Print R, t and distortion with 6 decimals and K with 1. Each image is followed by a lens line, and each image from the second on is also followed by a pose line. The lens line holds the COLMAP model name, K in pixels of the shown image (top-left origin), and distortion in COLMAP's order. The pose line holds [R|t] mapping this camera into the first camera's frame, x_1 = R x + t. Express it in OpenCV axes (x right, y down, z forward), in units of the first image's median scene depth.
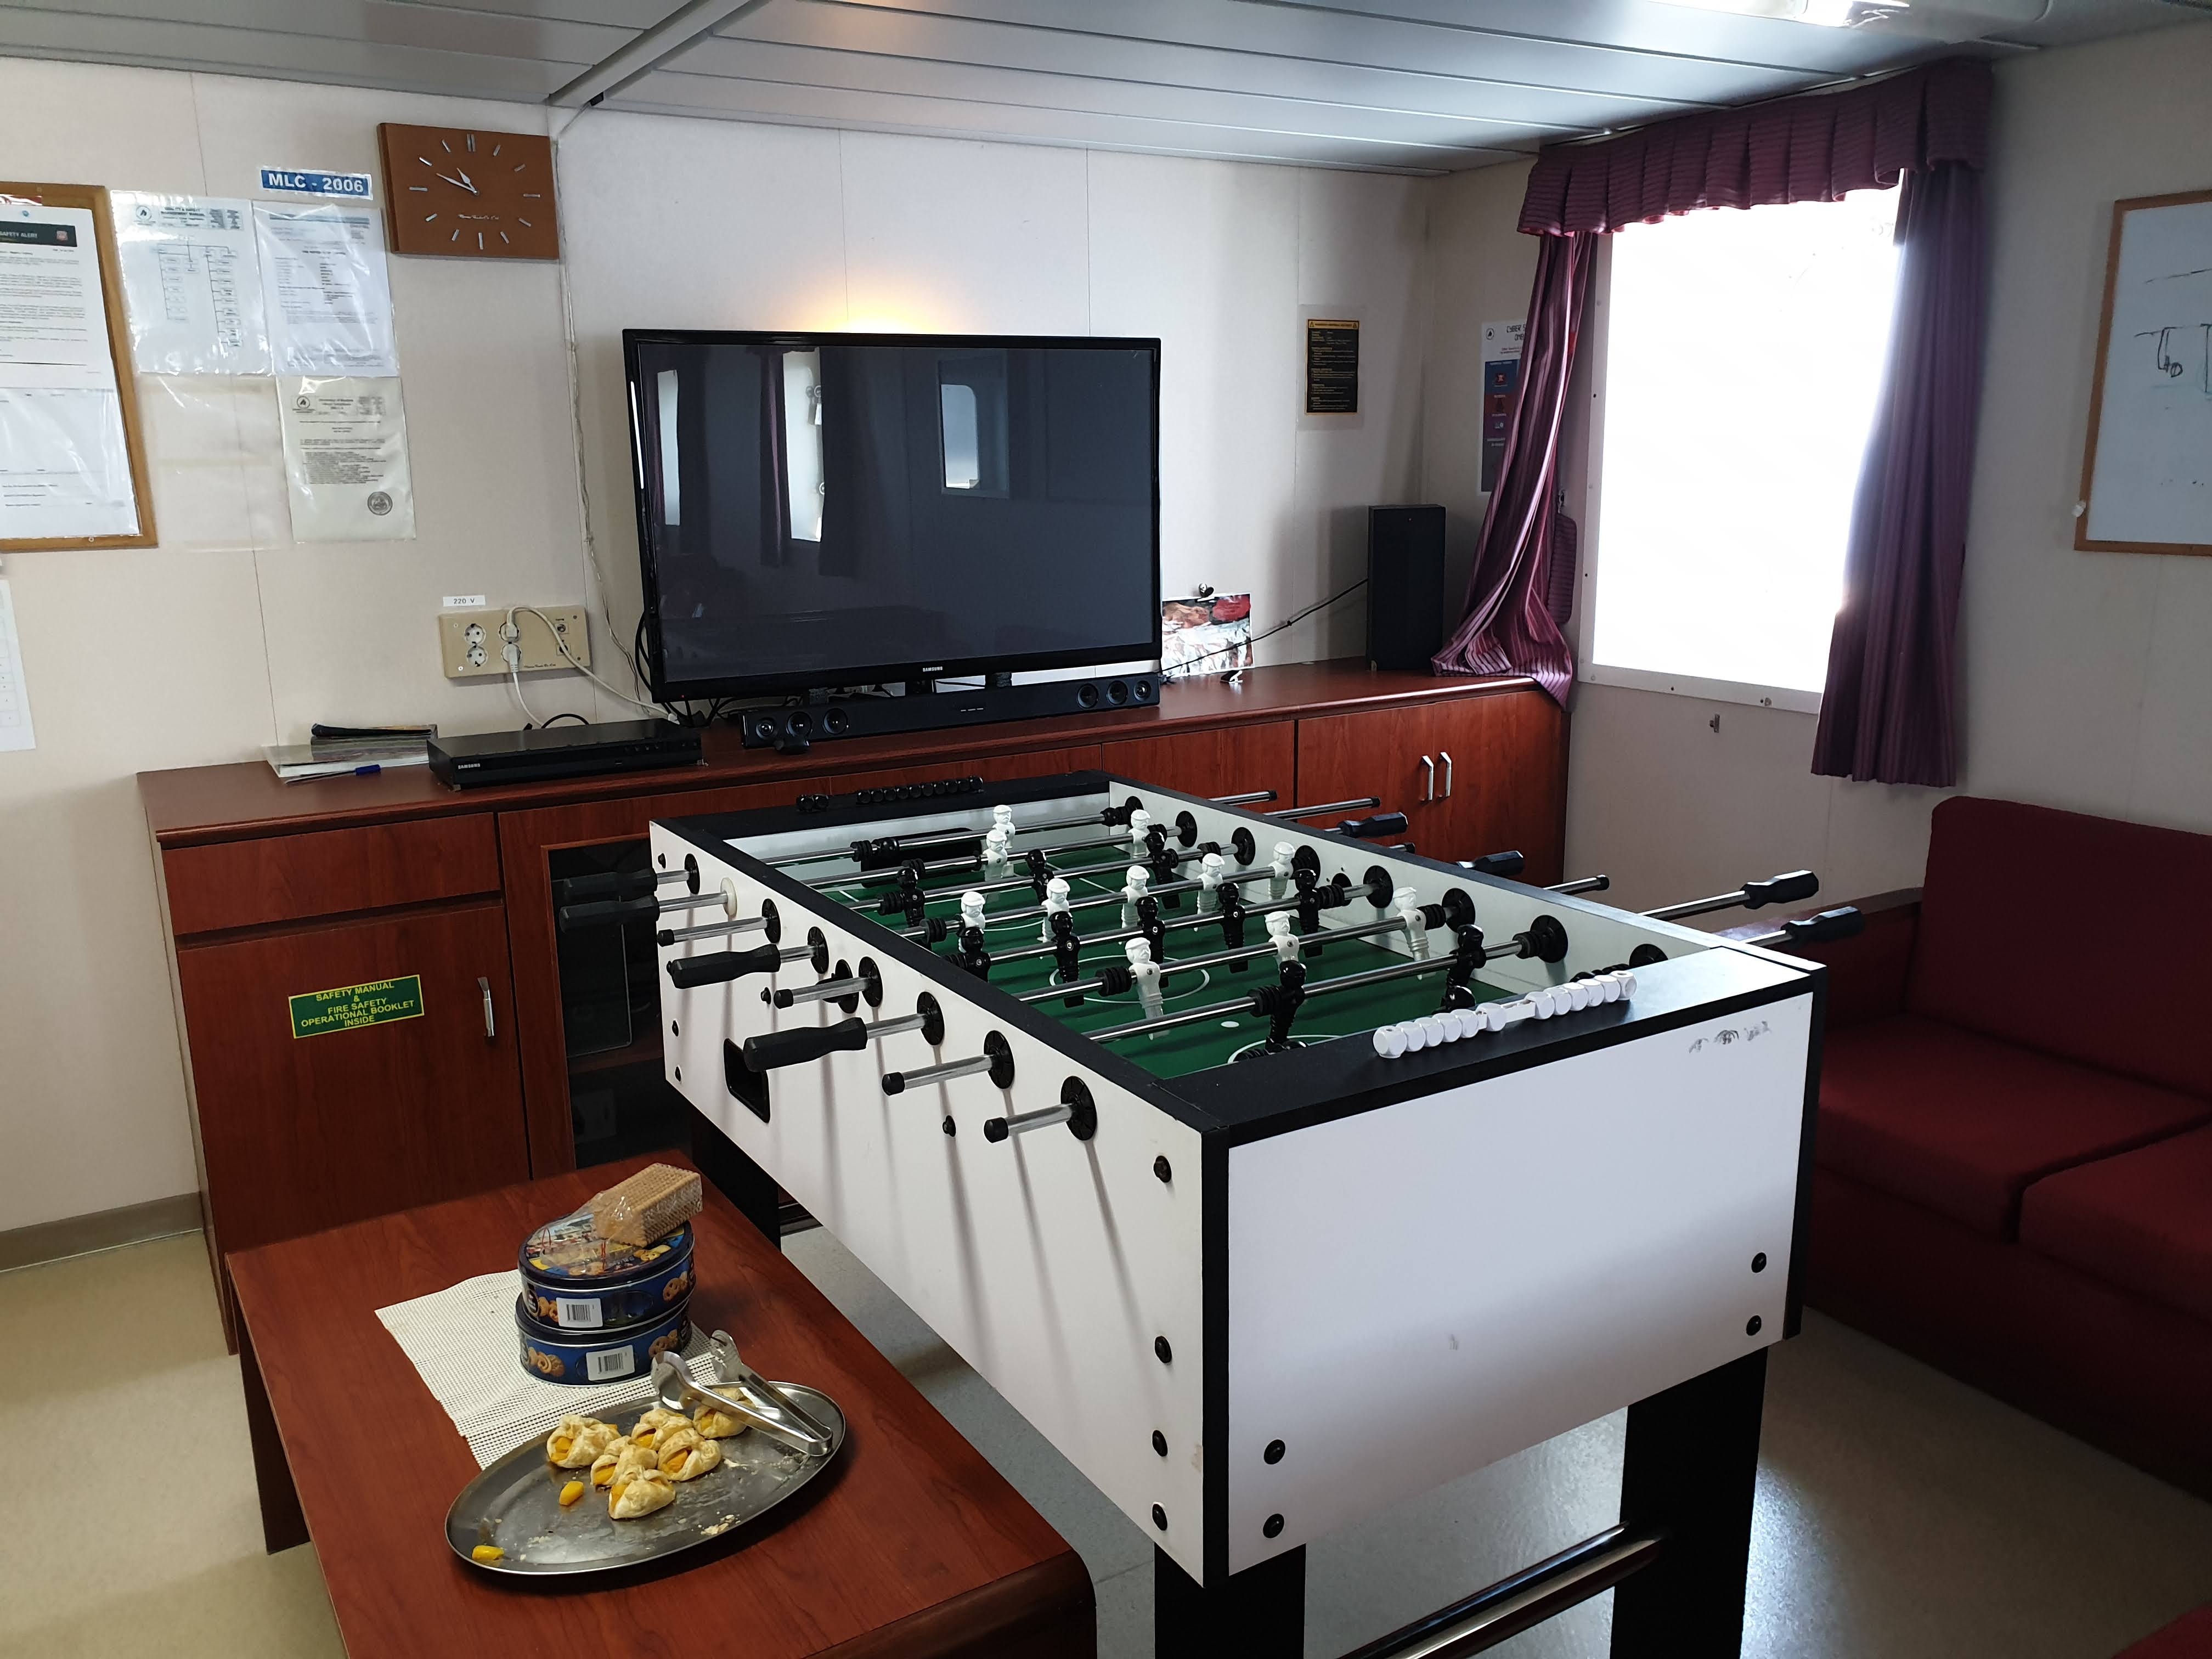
lens RADIAL K [[1707.1, 0, 1106.0], [0, 1707.1, 829.5], [0, 0, 1]] dist [0.014453, -0.002219]
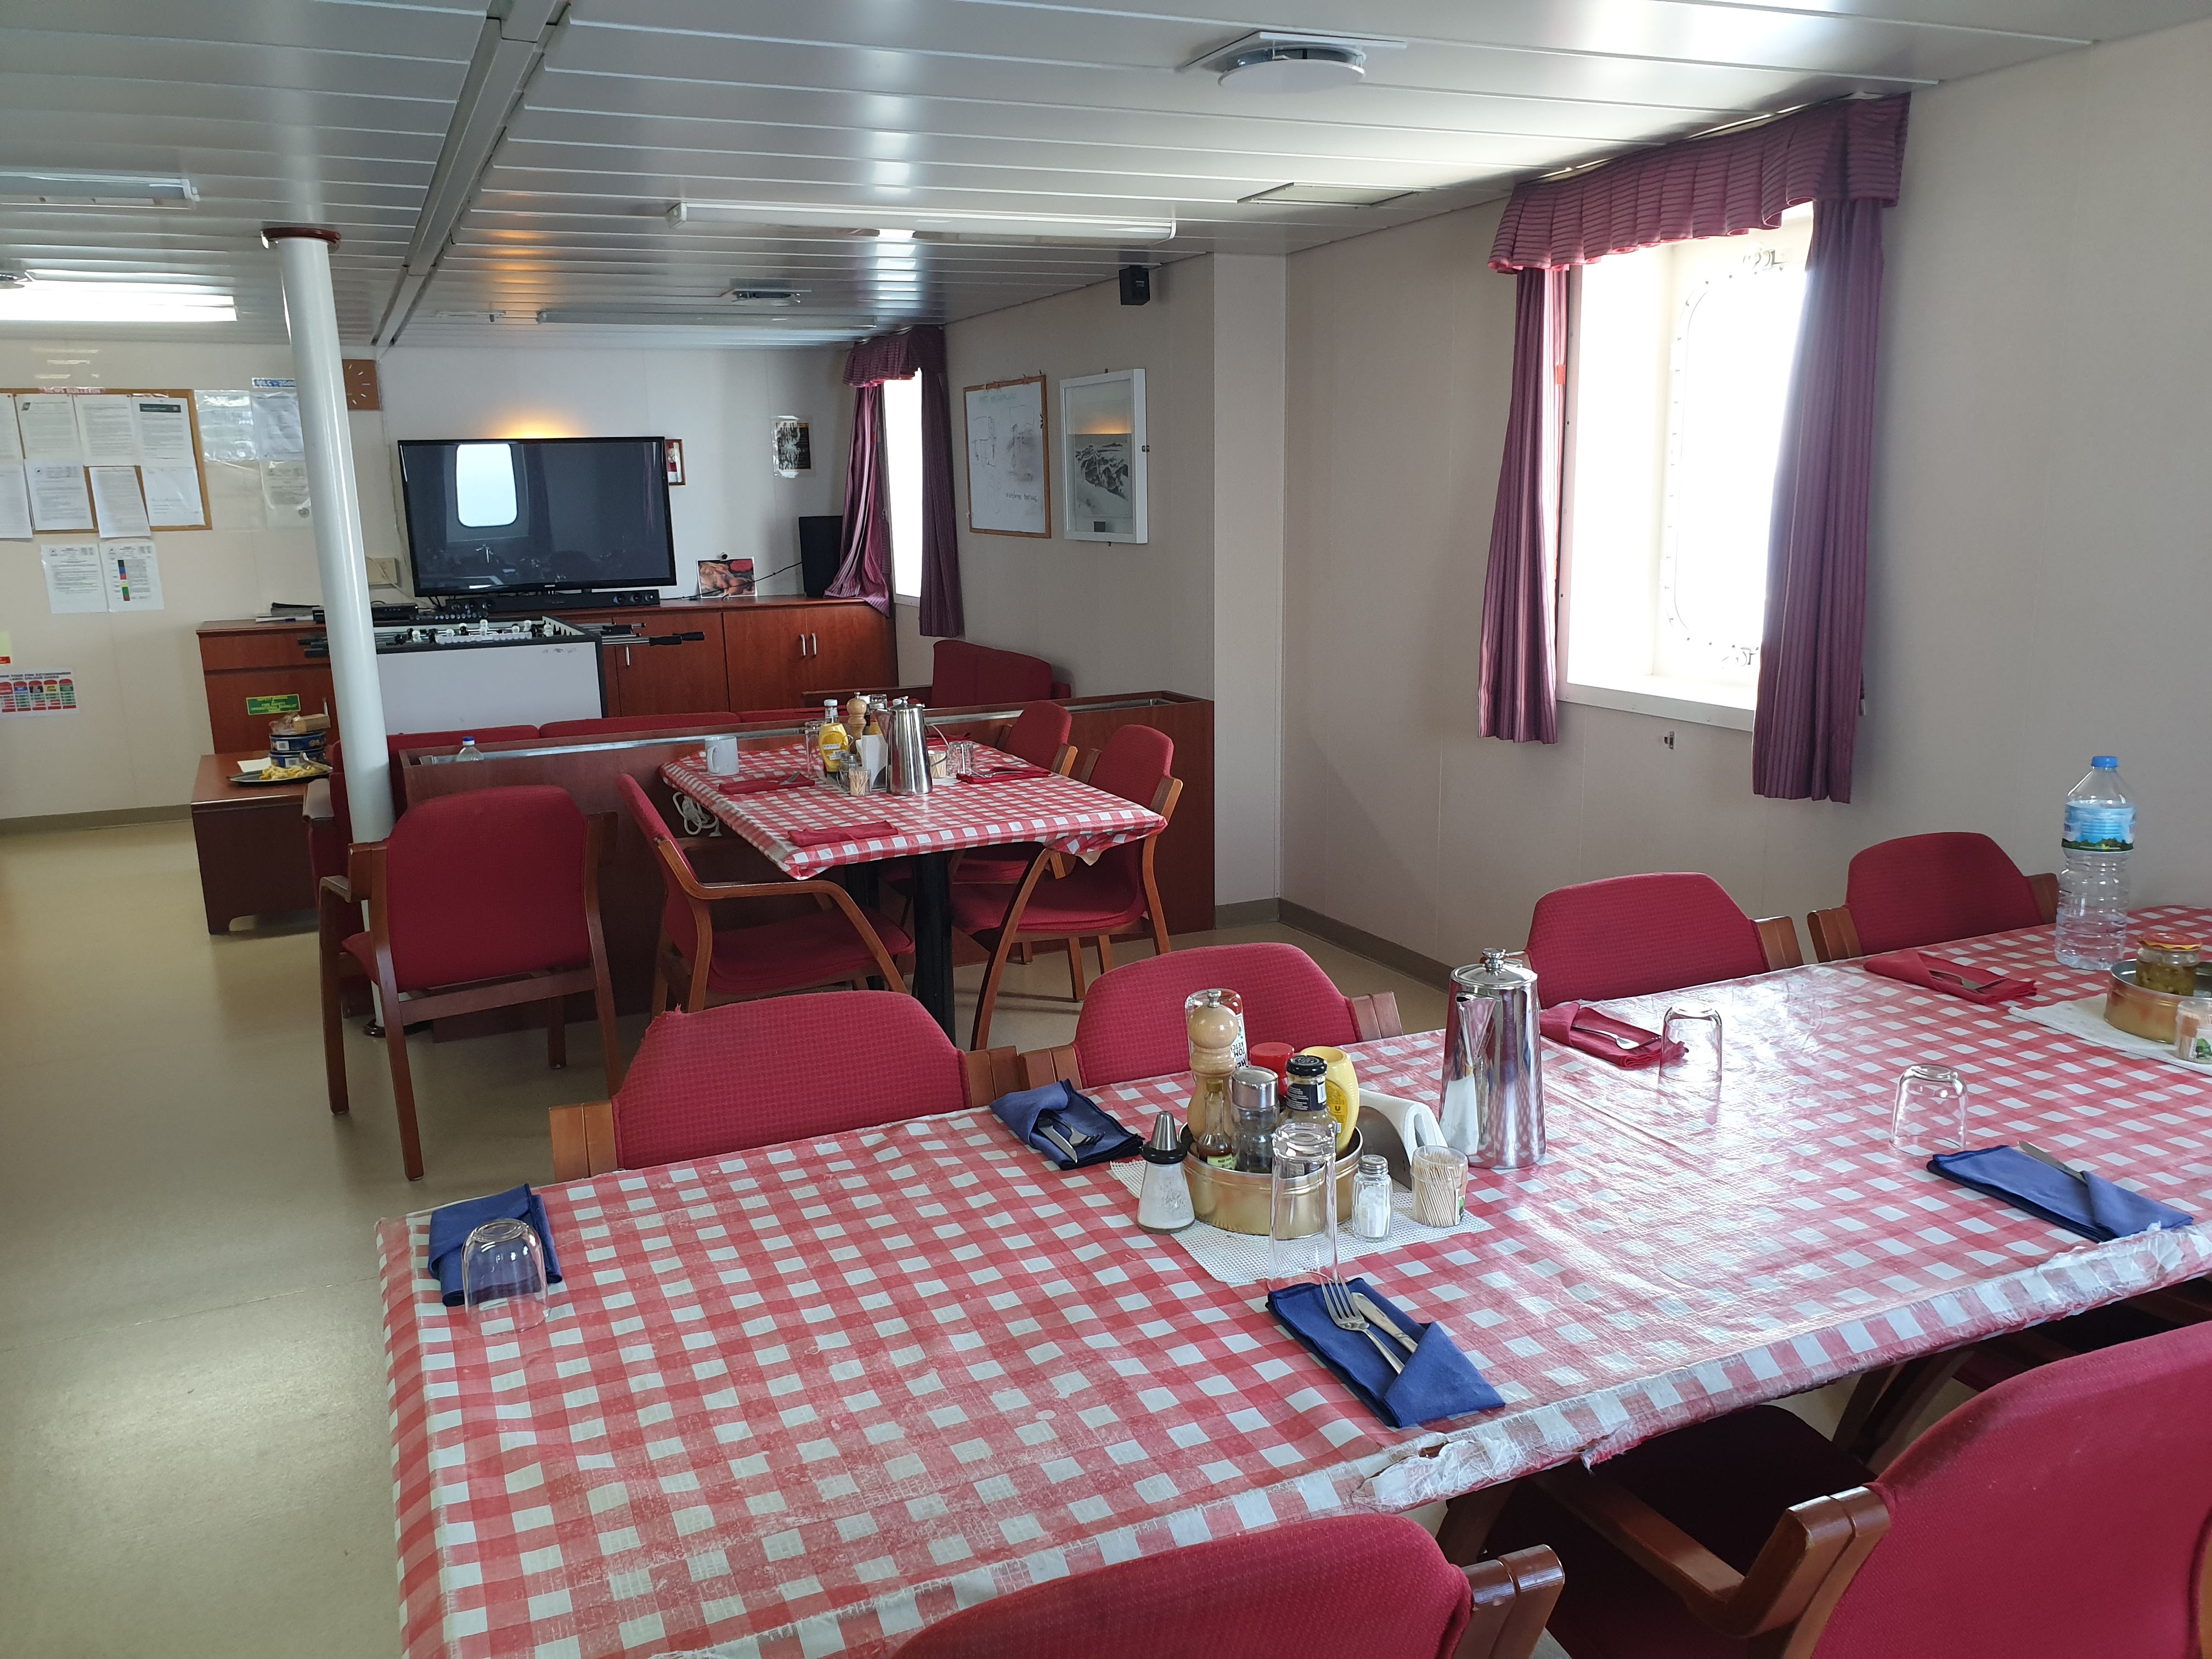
lens RADIAL K [[1696.6, 0, 1106.0], [0, 1696.6, 829.5], [0, 0, 1]] dist [0.022886, 0.004258]
pose [[0.994053, 0.024470, -0.106108, 0.754938], [-0.024049, 0.999697, 0.005250, 0.169156], [0.106205, -0.002667, 0.994341, -0.994710]]
